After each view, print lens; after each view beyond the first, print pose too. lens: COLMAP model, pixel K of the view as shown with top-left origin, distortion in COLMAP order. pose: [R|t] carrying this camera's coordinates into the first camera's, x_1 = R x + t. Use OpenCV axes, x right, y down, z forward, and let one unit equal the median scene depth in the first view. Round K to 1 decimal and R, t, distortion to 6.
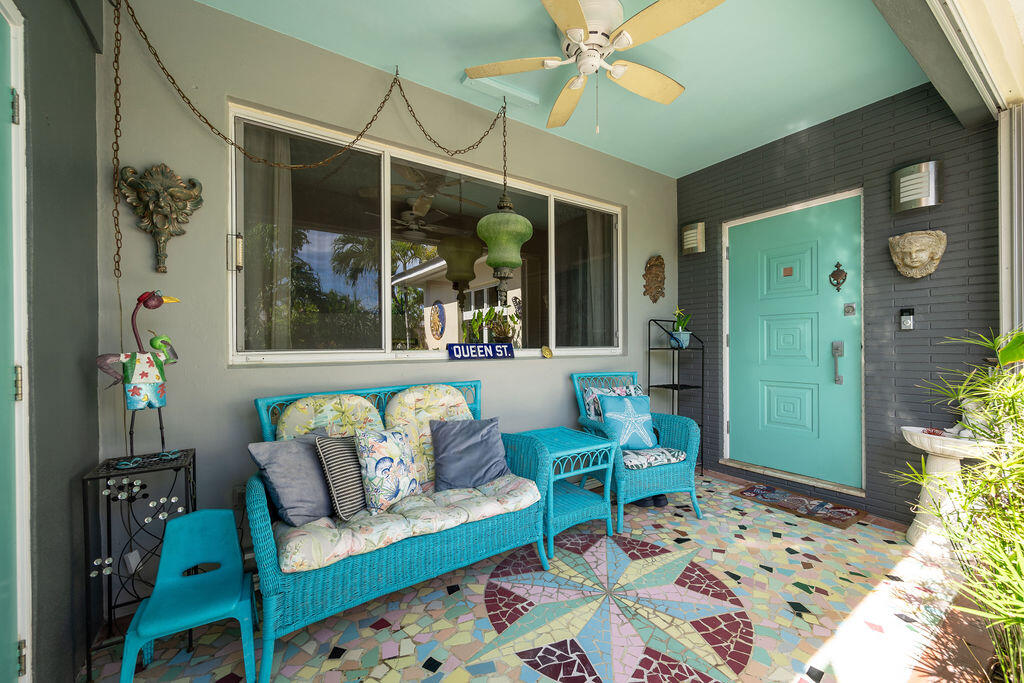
lens RADIAL K [[400.3, 0, 509.5], [0, 400.3, 346.6], [0, 0, 1]] dist [-0.001813, -0.000234]
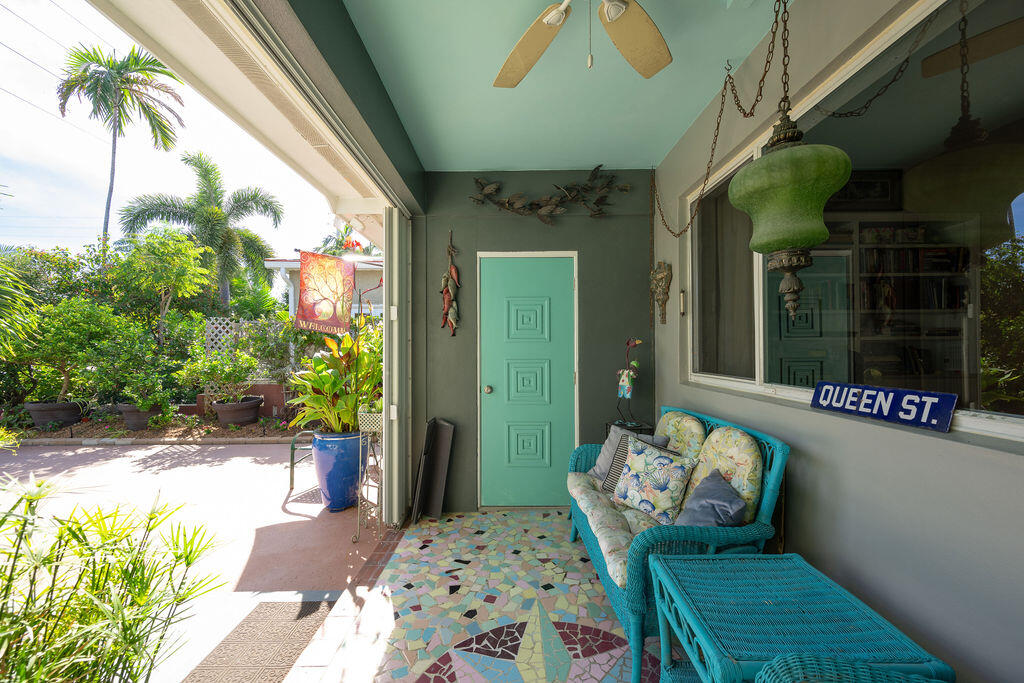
lens RADIAL K [[400.3, 0, 509.5], [0, 400.3, 346.6], [0, 0, 1]] dist [-0.001813, -0.000234]
pose [[-0.547352, 0.004504, -0.836891, 0.910449], [0.001288, 0.999989, 0.004539, -0.092001], [0.836902, 0.001407, -0.547351, 1.358572]]
